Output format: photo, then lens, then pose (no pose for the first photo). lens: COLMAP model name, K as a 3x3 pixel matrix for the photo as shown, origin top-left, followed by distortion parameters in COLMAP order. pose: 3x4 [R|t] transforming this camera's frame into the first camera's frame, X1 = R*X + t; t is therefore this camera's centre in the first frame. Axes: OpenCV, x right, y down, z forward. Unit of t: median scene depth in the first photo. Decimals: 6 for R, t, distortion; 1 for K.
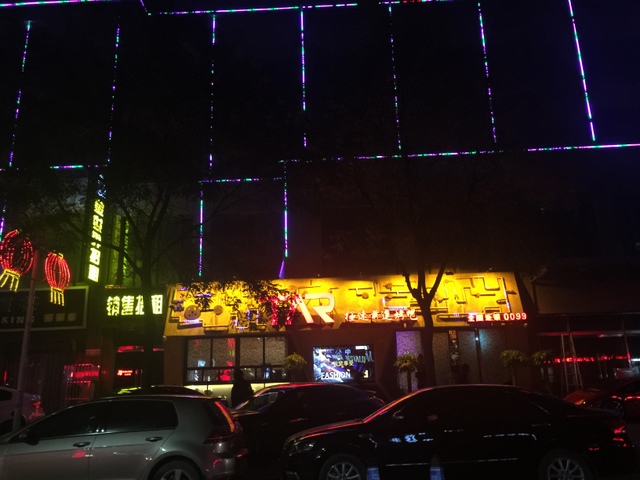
lens RADIAL K [[542.1, 0, 318.3], [0, 542.1, 237.9], [0, 0, 1]] dist [0.072640, -0.094606]
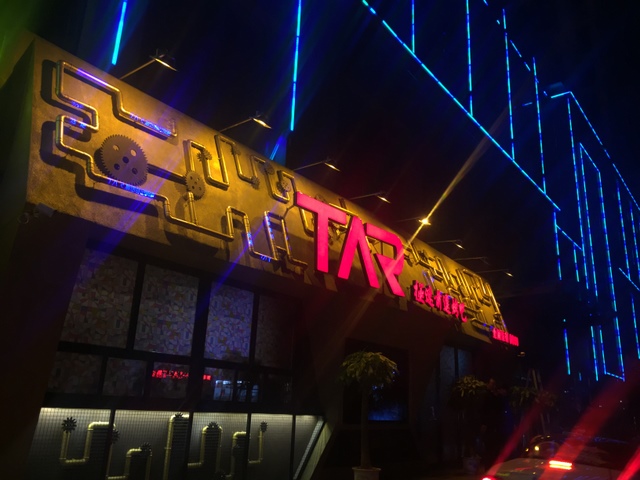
lens RADIAL K [[542.1, 0, 321.2], [0, 542.1, 239.1], [0, 0, 1]] dist [0.072640, -0.094606]
pose [[0.573391, 0.292496, 0.765290, -0.390754], [-0.288847, 0.946291, -0.145257, 0.192070], [-0.766675, -0.137763, 0.627081, 0.731509]]
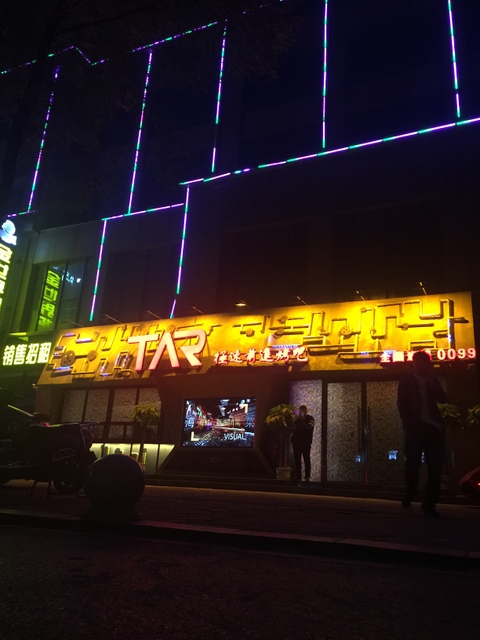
lens RADIAL K [[542.1, 0, 239.6], [0, 542.1, 321.2], [0, 0, 1]] dist [0.072640, -0.094606]
pose [[0.922926, -0.040398, -0.382852, 0.362955], [0.020788, 0.998258, -0.055223, 0.132033], [0.384416, 0.043008, 0.922158, 0.301462]]
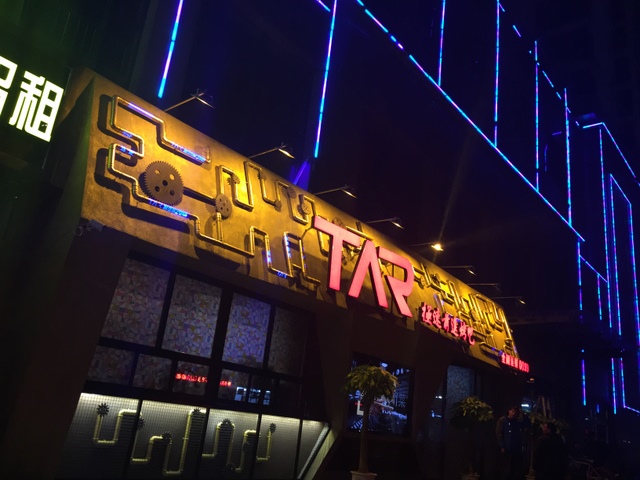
lens RADIAL K [[542.1, 0, 319.4], [0, 542.1, 240.9], [0, 0, 1]] dist [0.072640, -0.094606]
pose [[0.598238, 0.341735, 0.724796, -0.414867], [-0.348631, 0.925410, -0.148567, 0.189390], [-0.721504, -0.163808, 0.672755, 0.698721]]
